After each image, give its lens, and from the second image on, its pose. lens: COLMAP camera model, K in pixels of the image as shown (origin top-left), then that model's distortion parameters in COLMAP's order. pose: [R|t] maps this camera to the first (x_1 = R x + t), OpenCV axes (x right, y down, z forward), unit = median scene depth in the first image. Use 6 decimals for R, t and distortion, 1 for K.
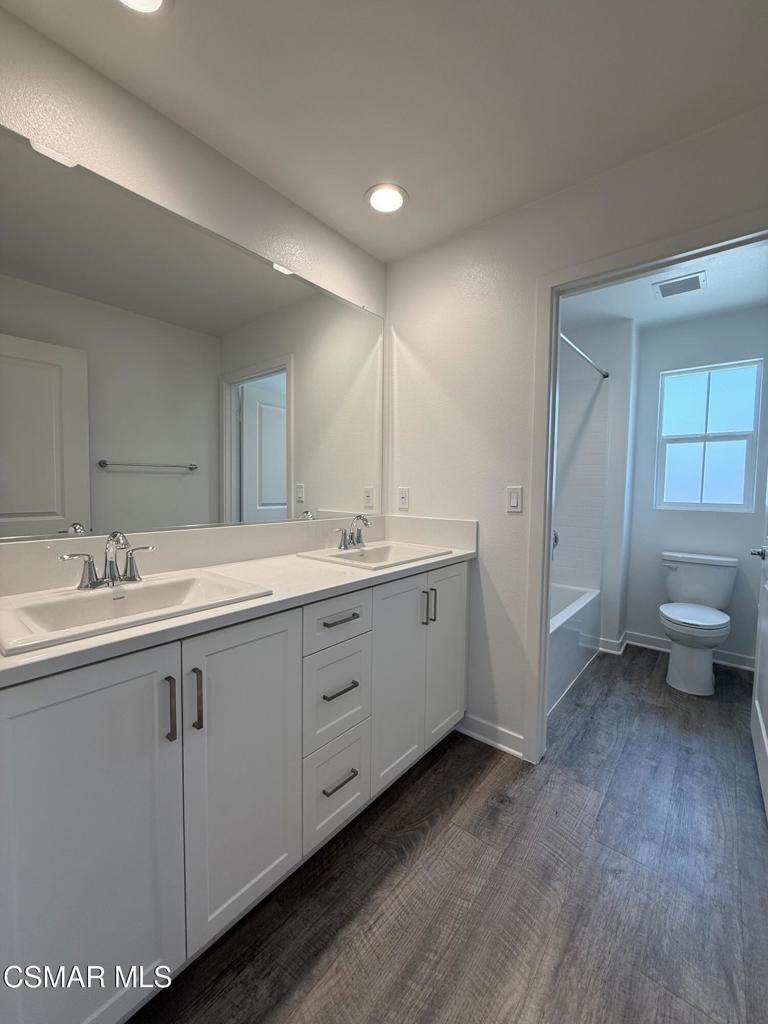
lens RADIAL K [[409.7, 0, 389.8], [0, 409.7, 508.5], [0, 0, 1]] dist [-0.001281, 0.000019]
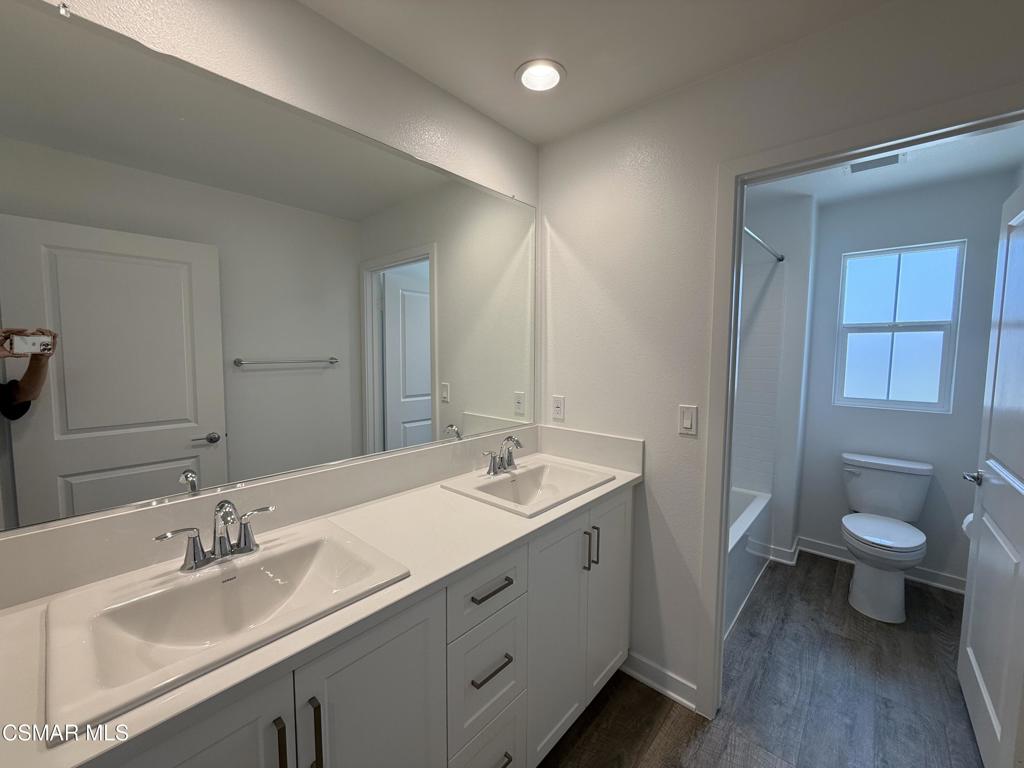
lens RADIAL K [[409.7, 0, 520.4], [0, 409.7, 381.5], [0, 0, 1]] dist [-0.001281, 0.000019]
pose [[0.999257, -0.003265, -0.038416, -0.015567], [0.004068, 0.999774, 0.020844, -0.104254], [0.038339, -0.020984, 0.999044, 0.098454]]
